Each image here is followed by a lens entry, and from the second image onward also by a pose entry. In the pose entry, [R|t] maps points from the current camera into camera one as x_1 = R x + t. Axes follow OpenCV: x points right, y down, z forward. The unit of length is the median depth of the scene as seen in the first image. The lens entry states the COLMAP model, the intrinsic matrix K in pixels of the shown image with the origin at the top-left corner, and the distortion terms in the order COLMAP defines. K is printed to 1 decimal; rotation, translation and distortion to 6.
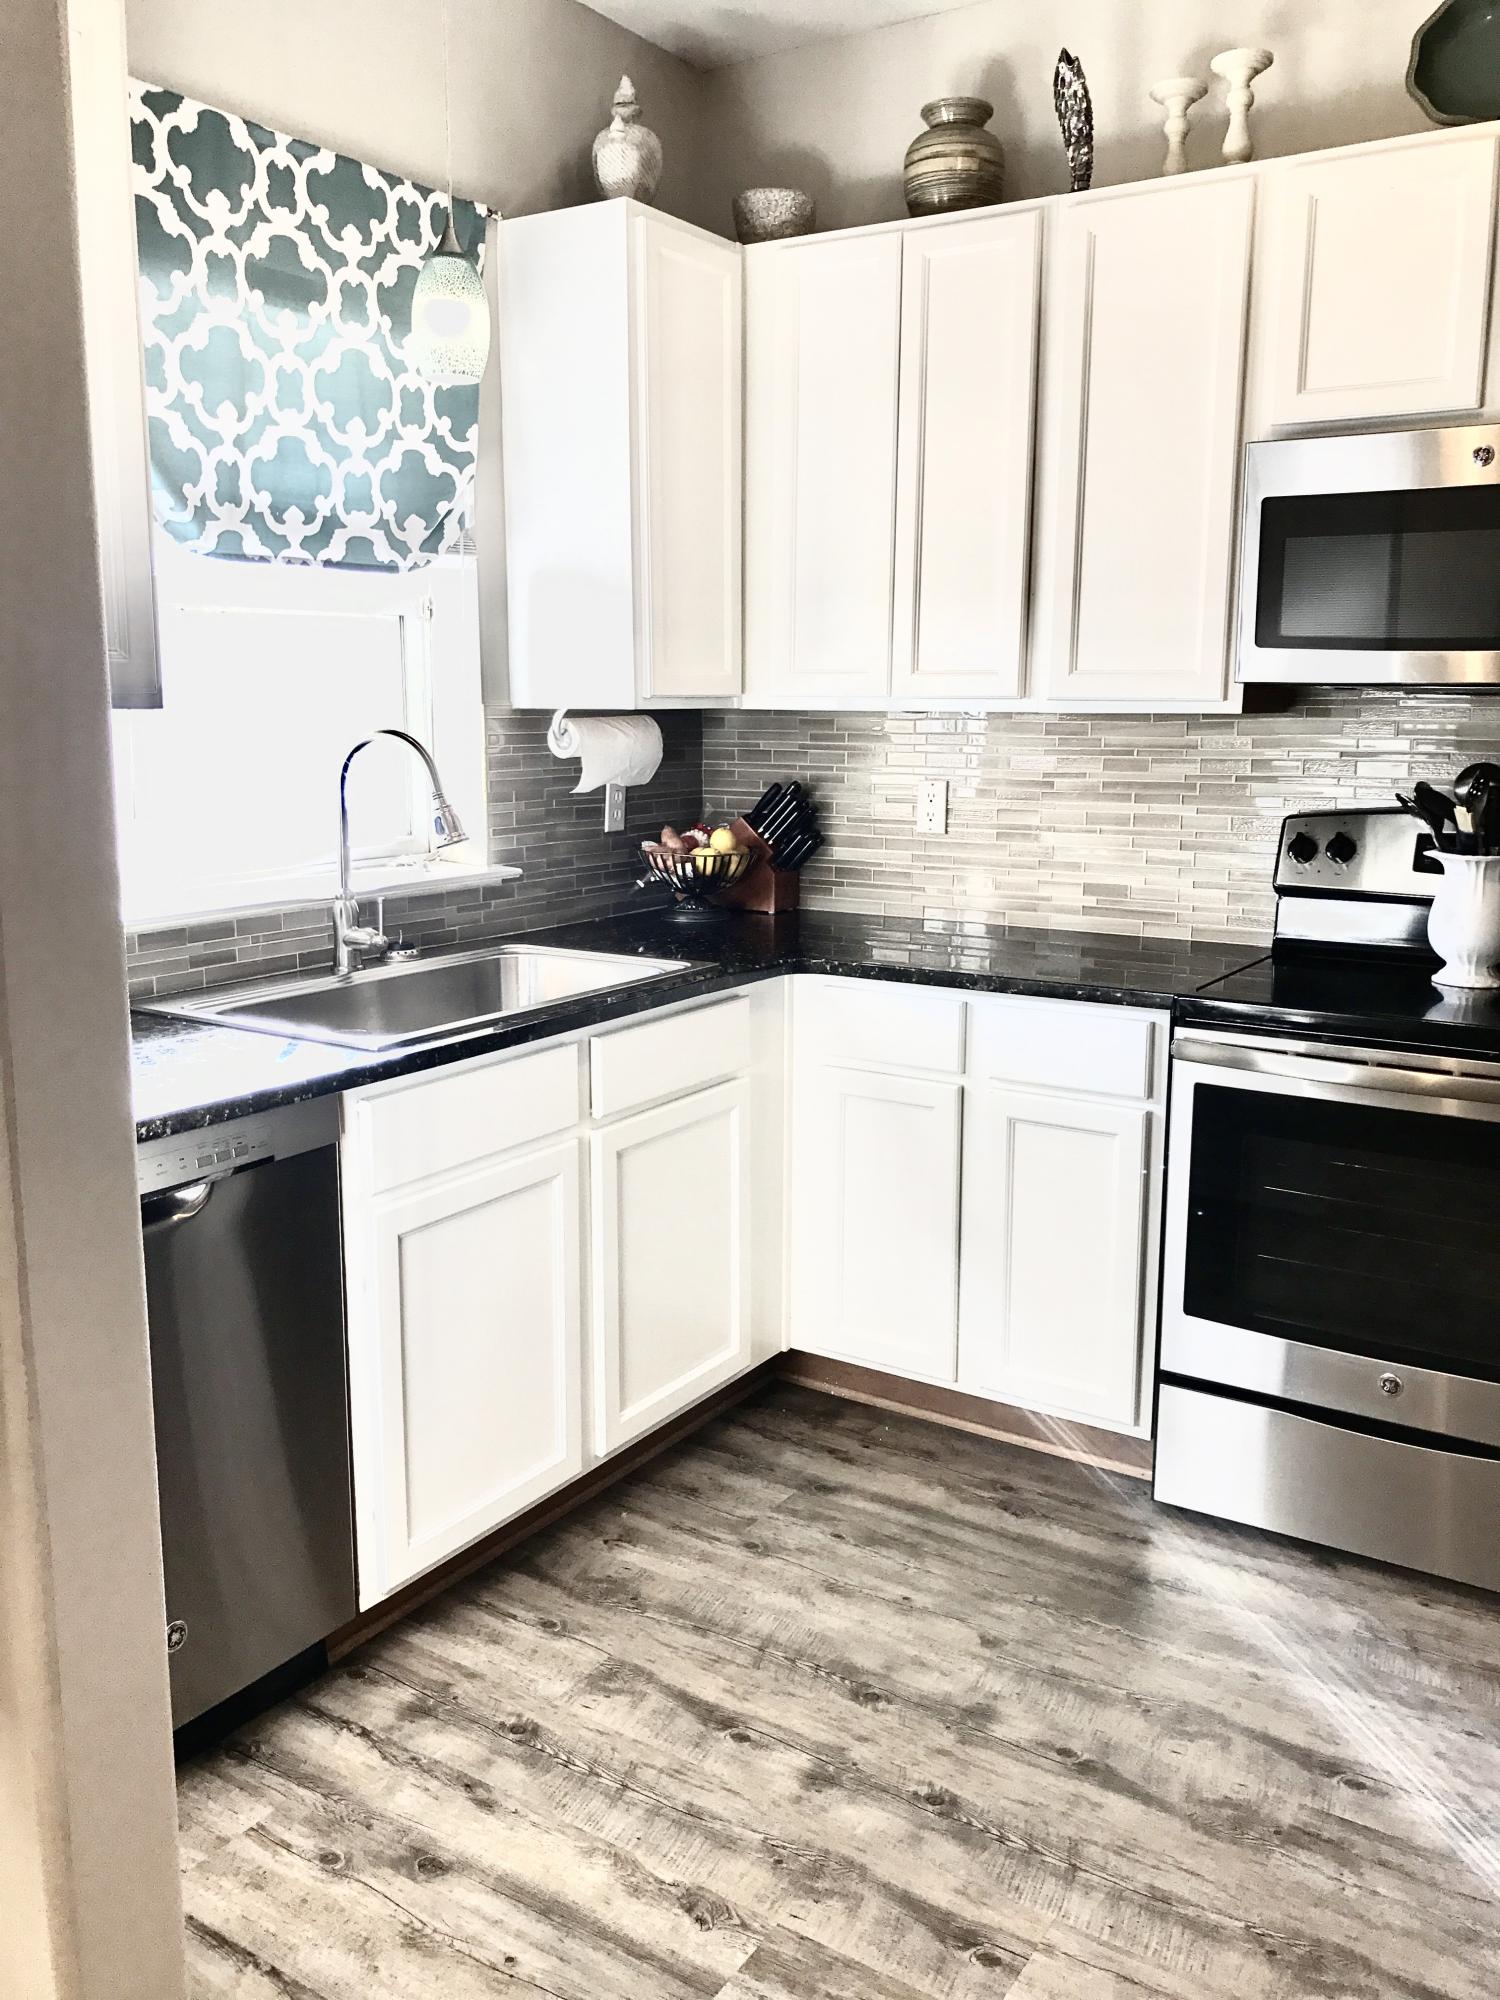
lens RADIAL K [[1650.3, 0, 751.7], [0, 1650.3, 978.4], [0, 0, 1]] dist [-0.056334, 0.106167]
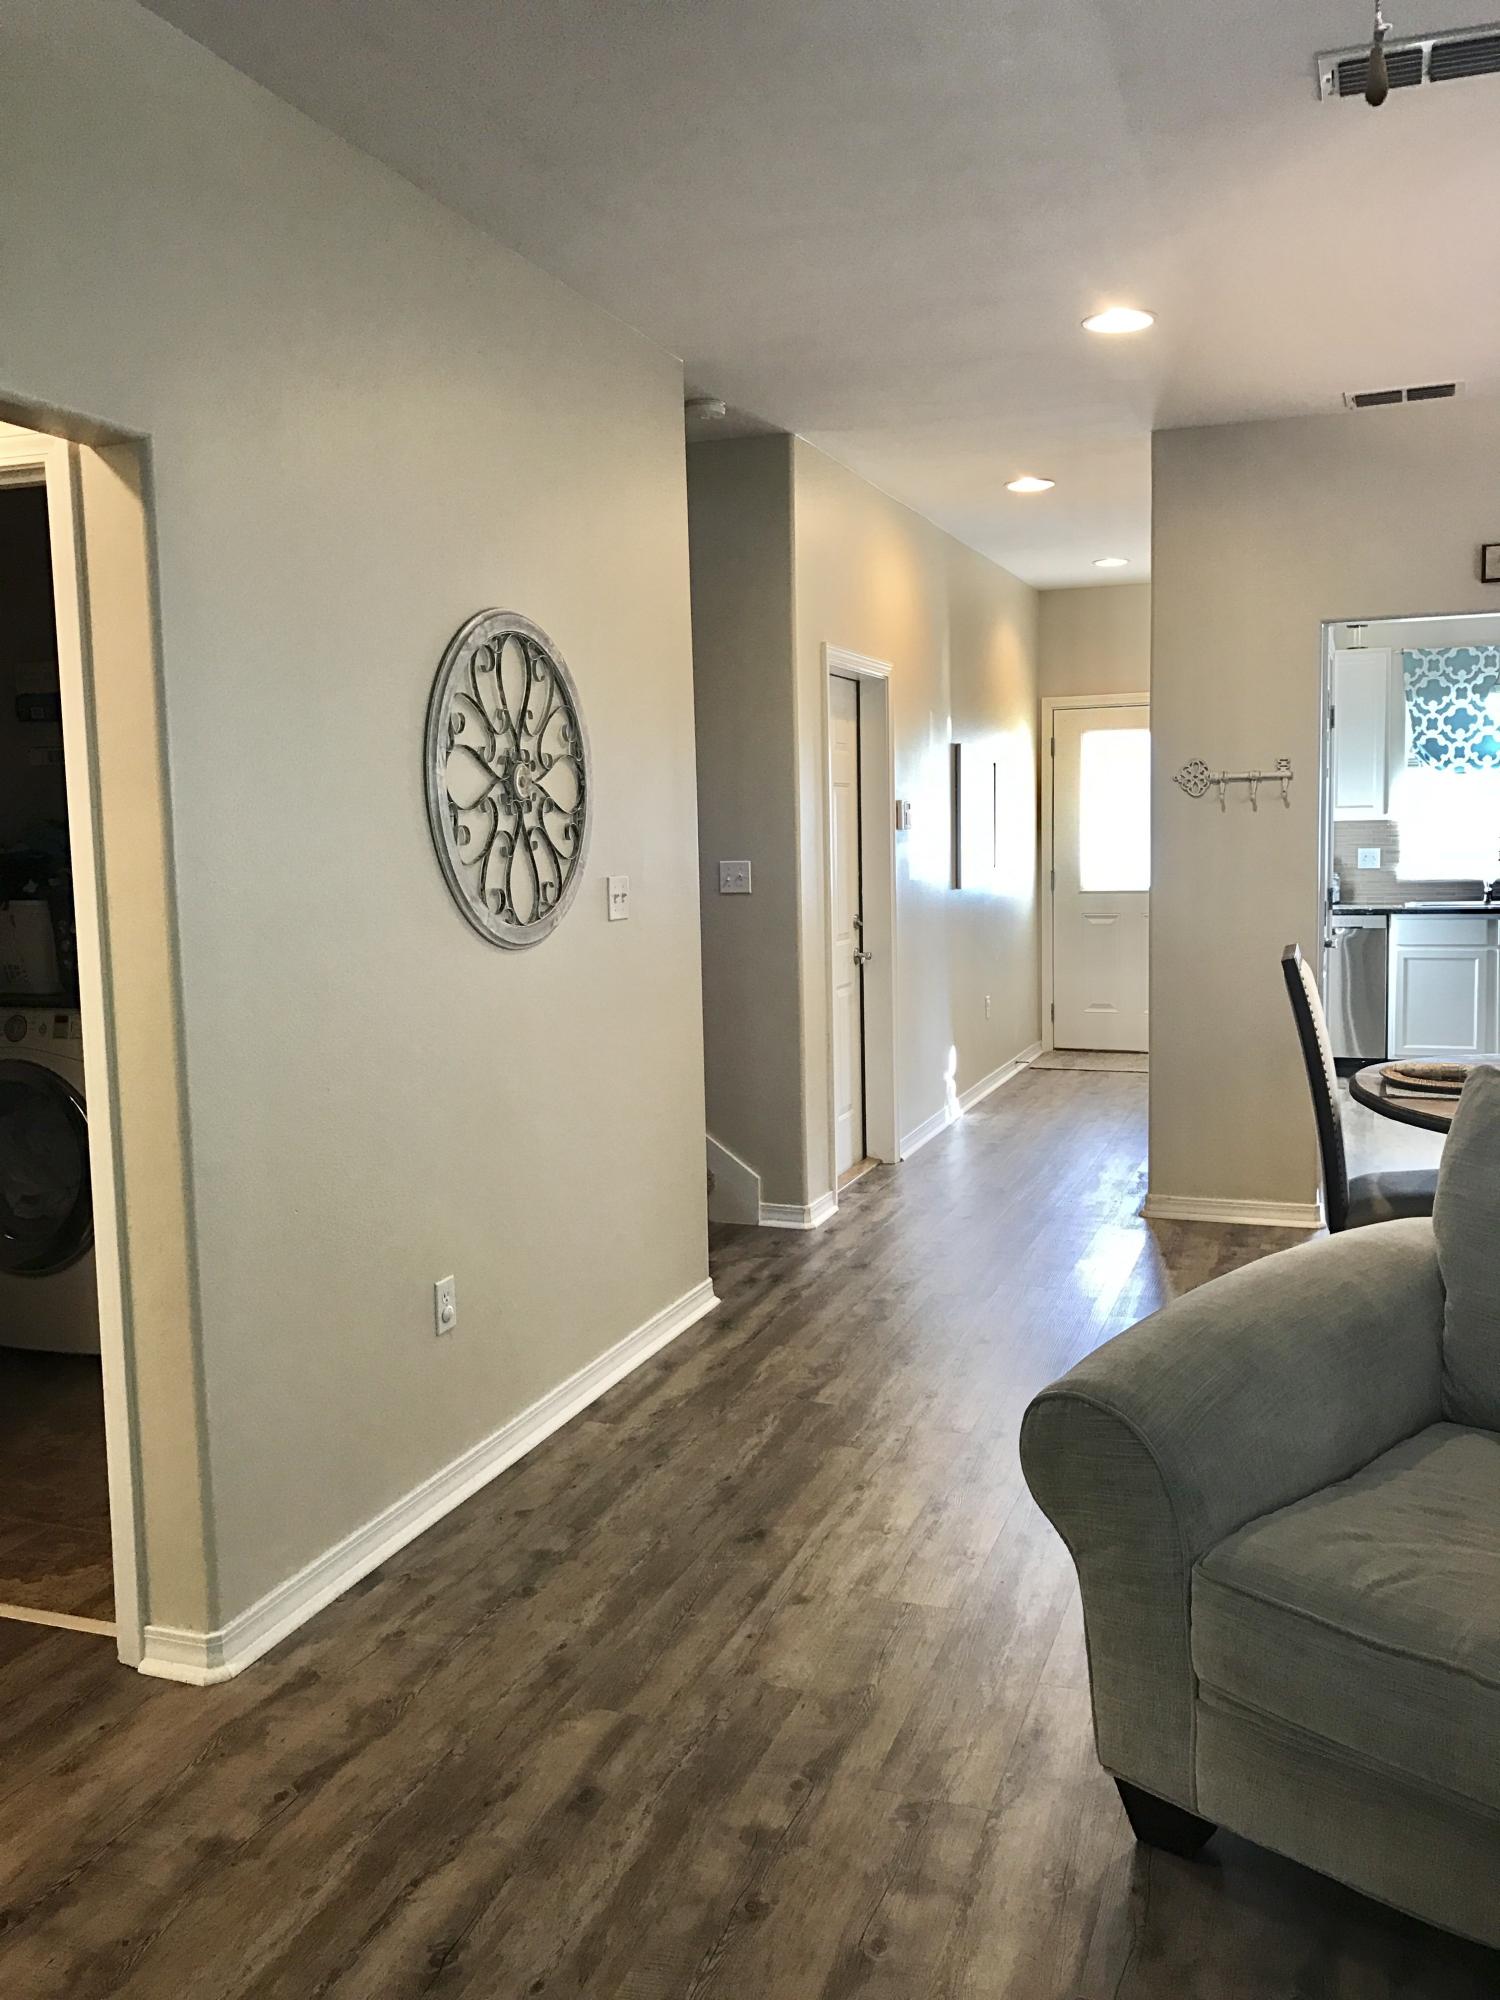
lens RADIAL K [[1616.2, 0, 746.9], [0, 1616.2, 976.2], [0, 0, 1]] dist [0.072532, -0.251317]
pose [[0.215570, 0.085772, -0.972714, 2.635489], [-0.140138, 0.988541, 0.056111, 0.170550], [0.966380, 0.124218, 0.225119, -1.105948]]
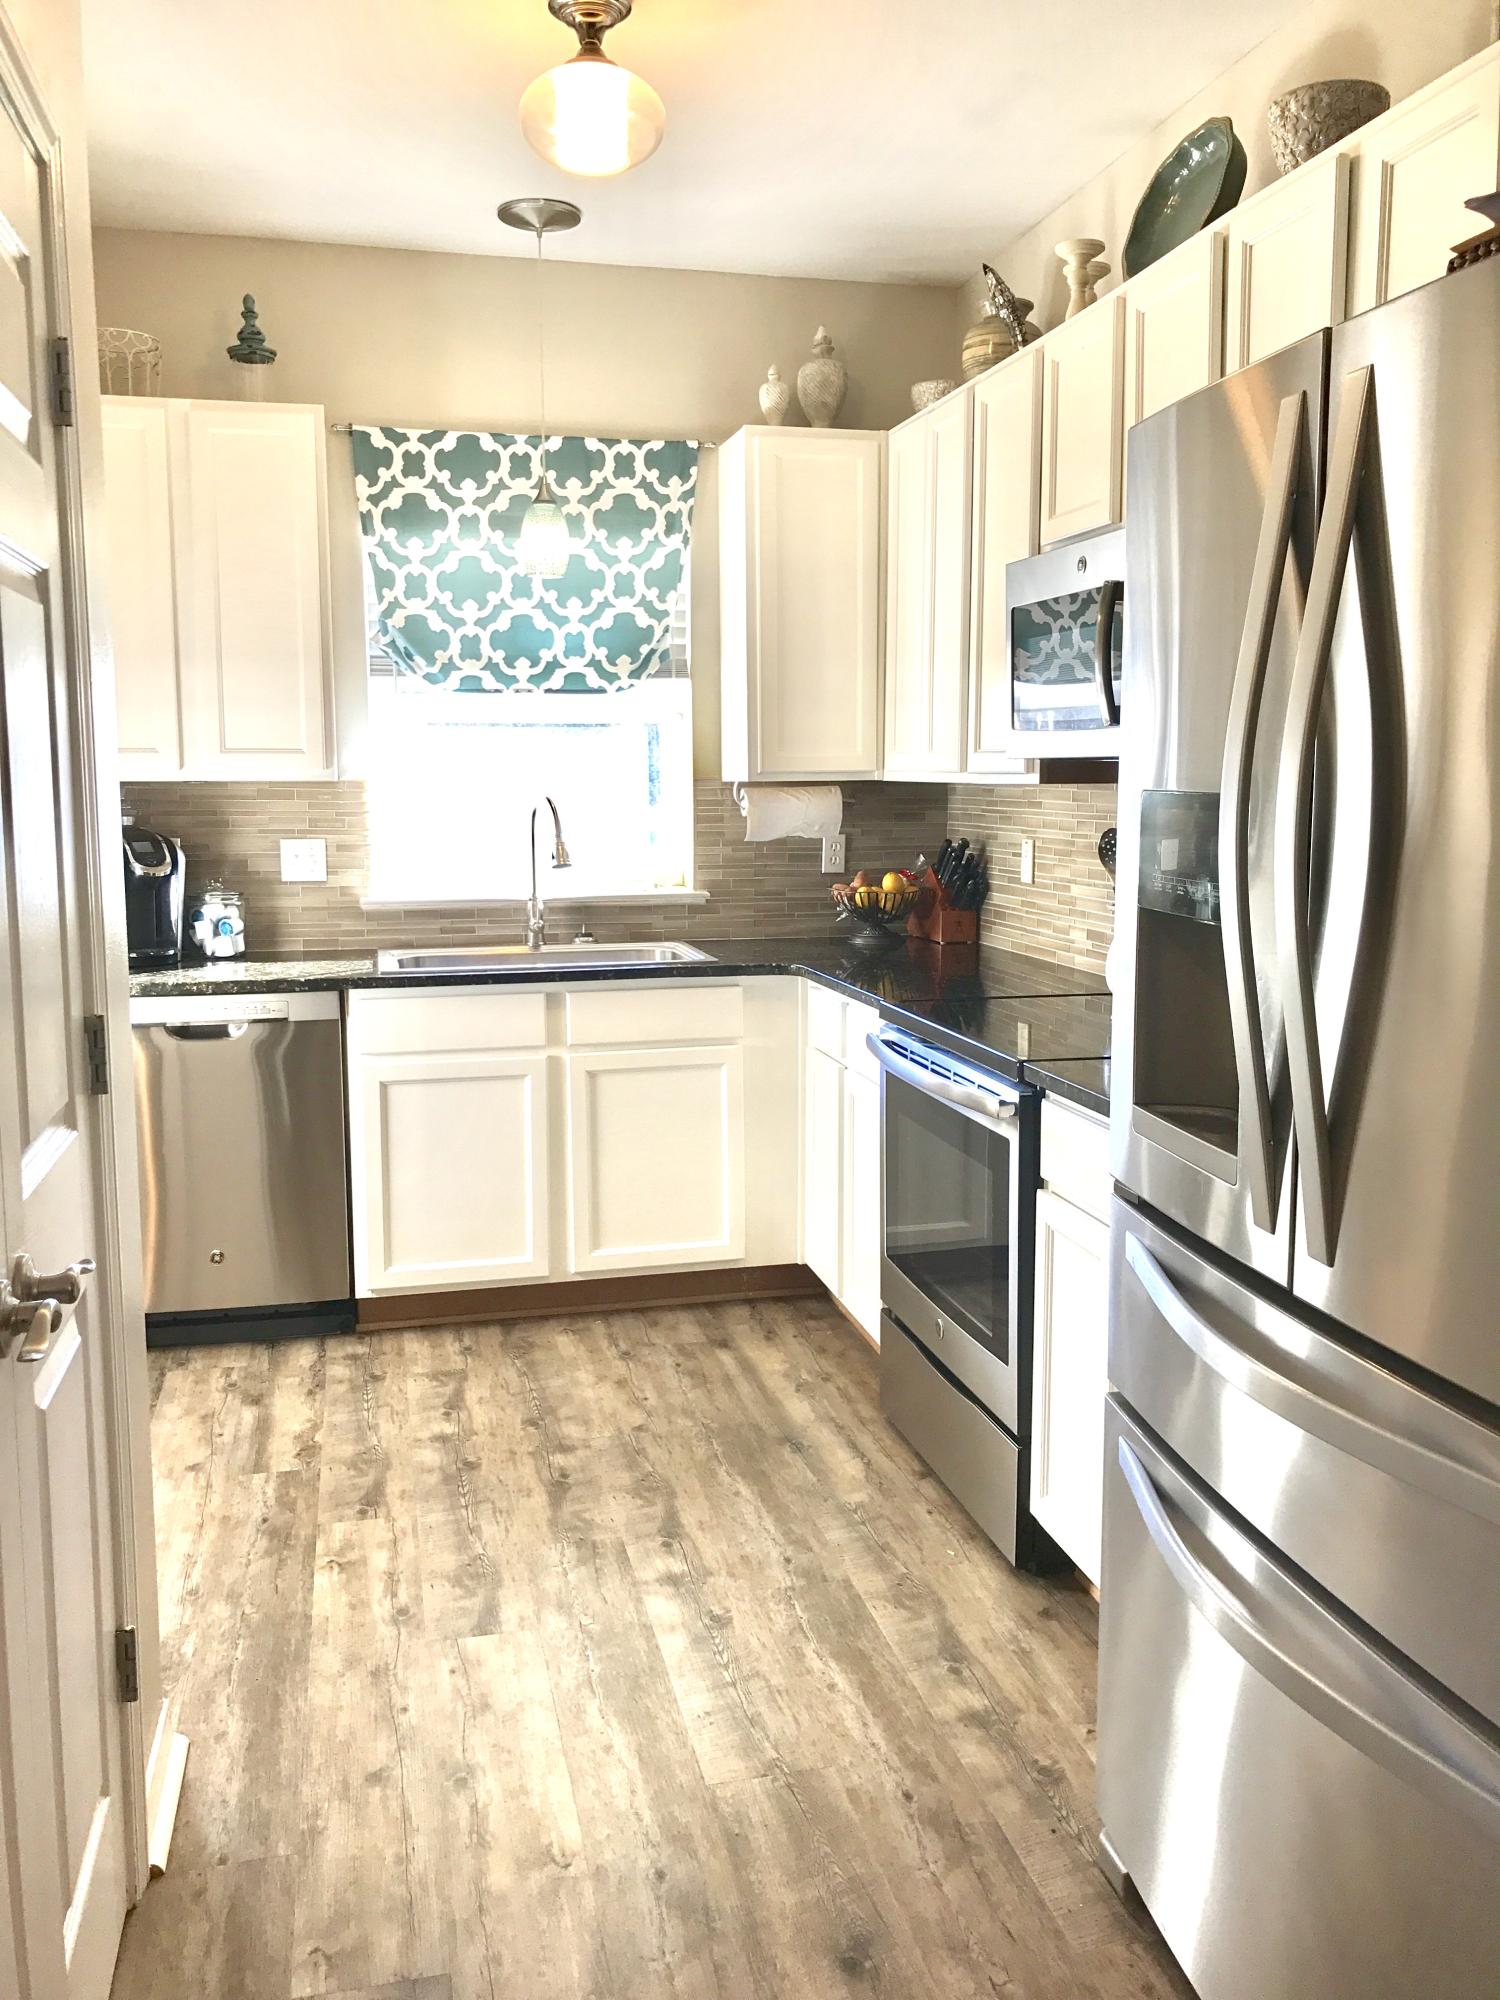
lens RADIAL K [[1616.2, 0, 746.9], [0, 1616.2, 976.2], [0, 0, 1]] dist [0.072532, -0.251317]
pose [[0.727370, 0.081135, -0.681432, 1.043213], [-0.110749, 0.993848, 0.000118, 0.001795], [0.677250, 0.075383, 0.731881, -0.002710]]
